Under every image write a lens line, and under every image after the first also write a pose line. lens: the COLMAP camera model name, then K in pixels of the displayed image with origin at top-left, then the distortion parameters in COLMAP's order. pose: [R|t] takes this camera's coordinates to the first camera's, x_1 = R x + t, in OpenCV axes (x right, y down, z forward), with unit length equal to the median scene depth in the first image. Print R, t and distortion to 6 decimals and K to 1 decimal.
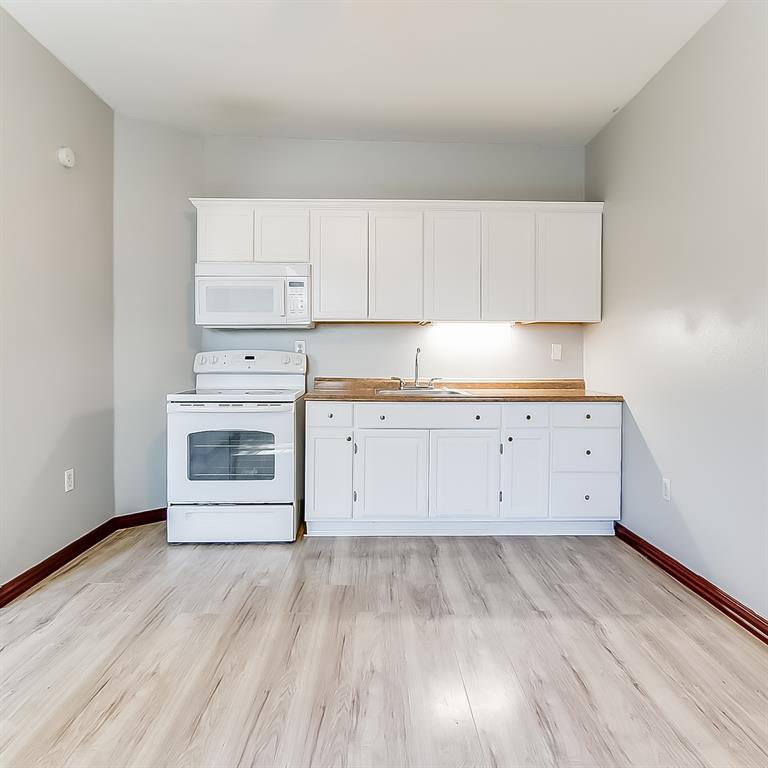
lens RADIAL K [[545.0, 0, 391.6], [0, 545.0, 355.1], [0, 0, 1]] dist [-0.010732, -0.000447]
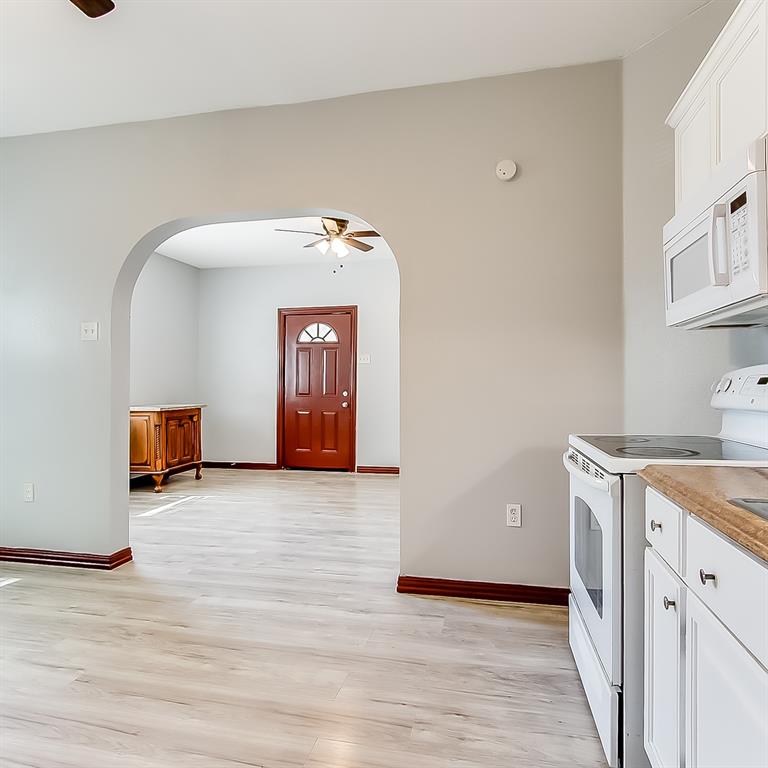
lens RADIAL K [[532.9, 0, 384.0], [0, 532.9, 384.0], [0, 0, 1]] dist [-0.006675, -0.004189]
pose [[-0.248325, -0.007373, -0.968649, 0.336005], [0.004924, 0.999949, -0.008874, 0.013470], [0.968664, -0.006973, -0.248276, 0.989583]]
